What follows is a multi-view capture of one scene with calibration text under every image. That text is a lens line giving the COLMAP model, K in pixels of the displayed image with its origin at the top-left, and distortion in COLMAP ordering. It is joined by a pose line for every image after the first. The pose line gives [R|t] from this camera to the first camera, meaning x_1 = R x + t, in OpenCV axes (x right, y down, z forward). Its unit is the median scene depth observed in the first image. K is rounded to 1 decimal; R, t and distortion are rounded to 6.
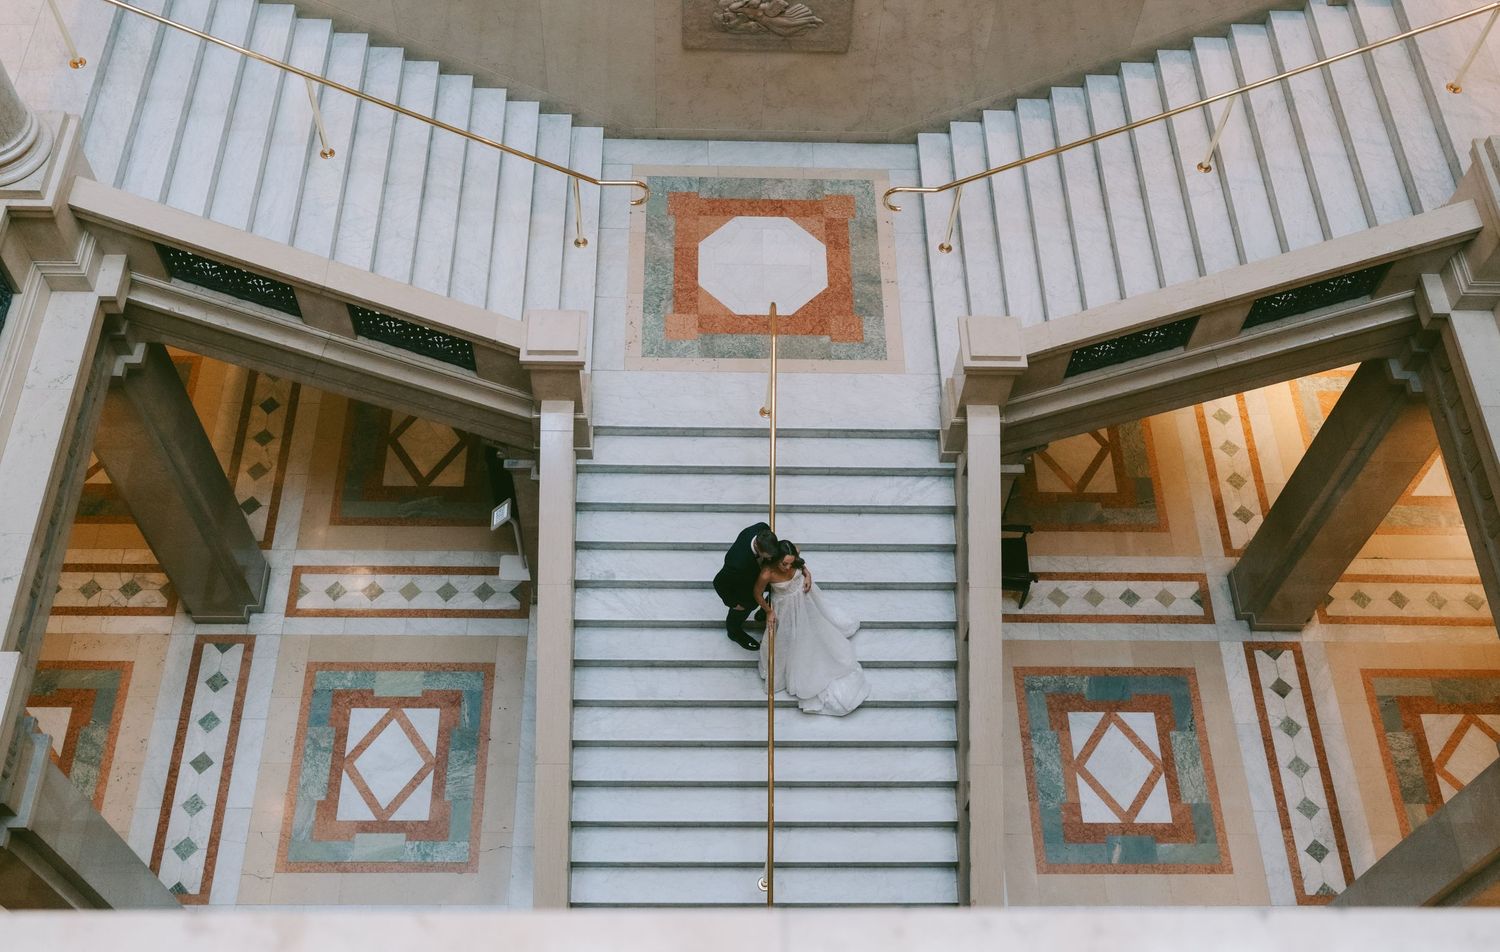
lens RADIAL K [[1535.4, 0, 751.4], [0, 1535.4, 476.3], [0, 0, 1]] dist [0.007920, 0.000000]
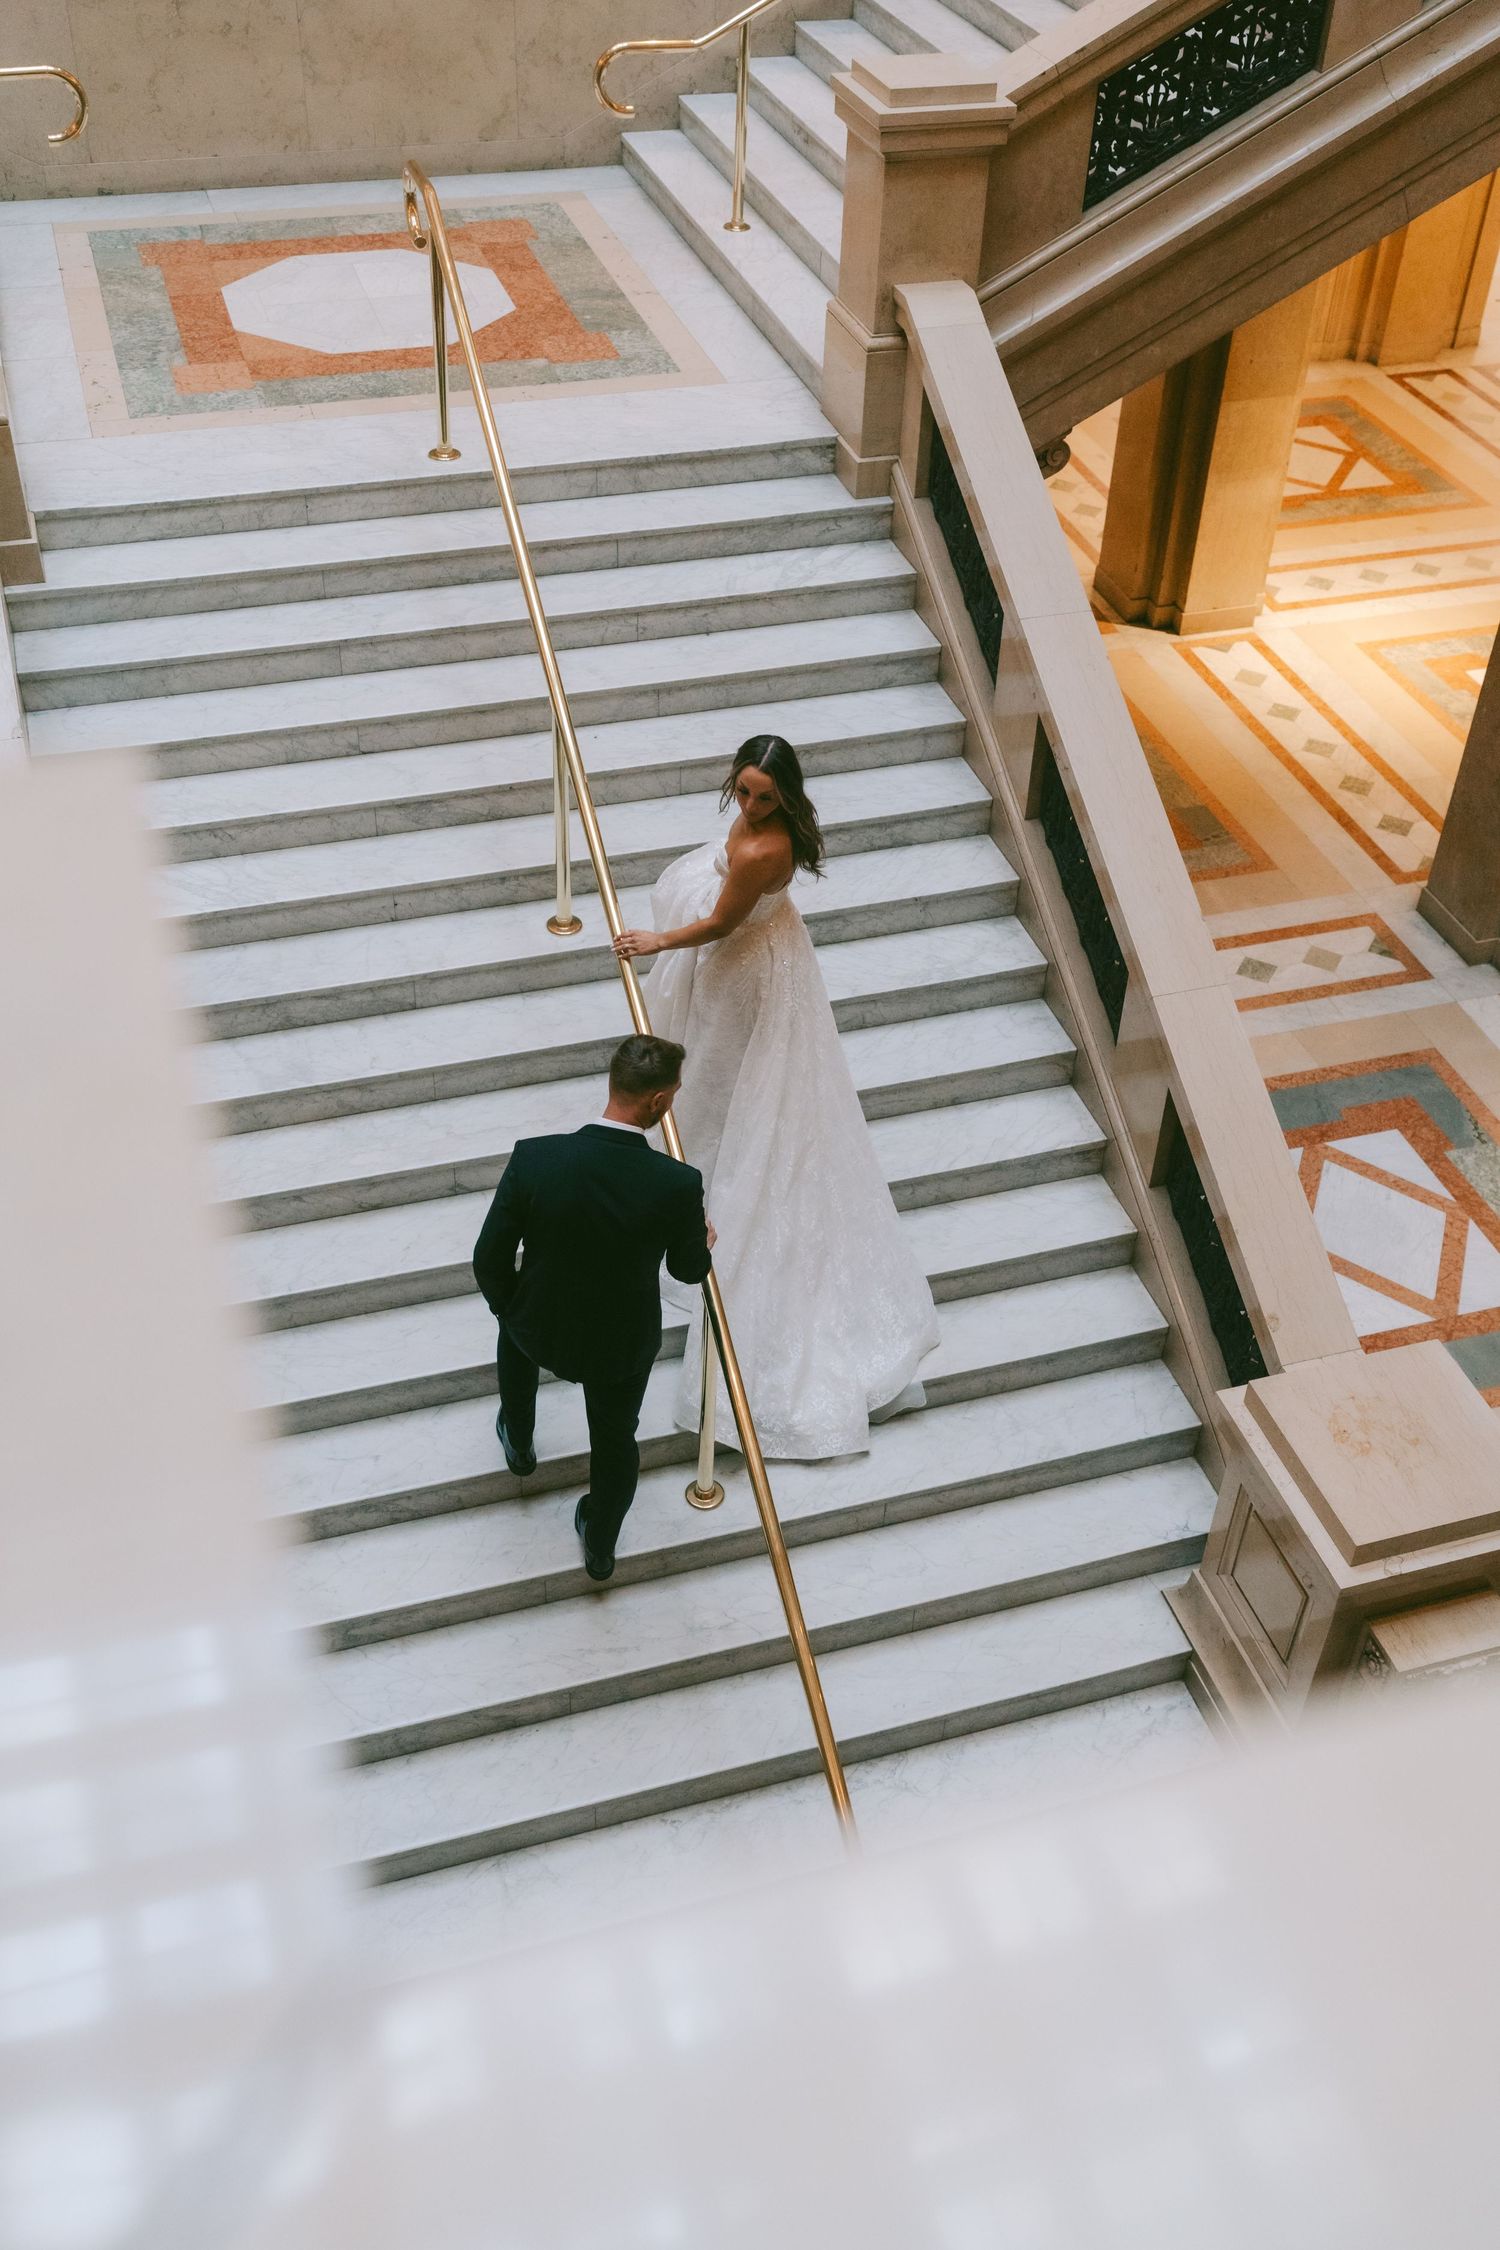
lens RADIAL K [[2128.2, 0, 744.5], [0, 2128.2, 1126.1], [0, 0, 1]] dist [0.015903, 0.000000]
pose [[0.958826, -0.188131, 0.212744, -0.065913], [0.242339, 0.932579, -0.267523, 0.287240], [-0.148071, 0.308064, 0.939772, 0.439844]]
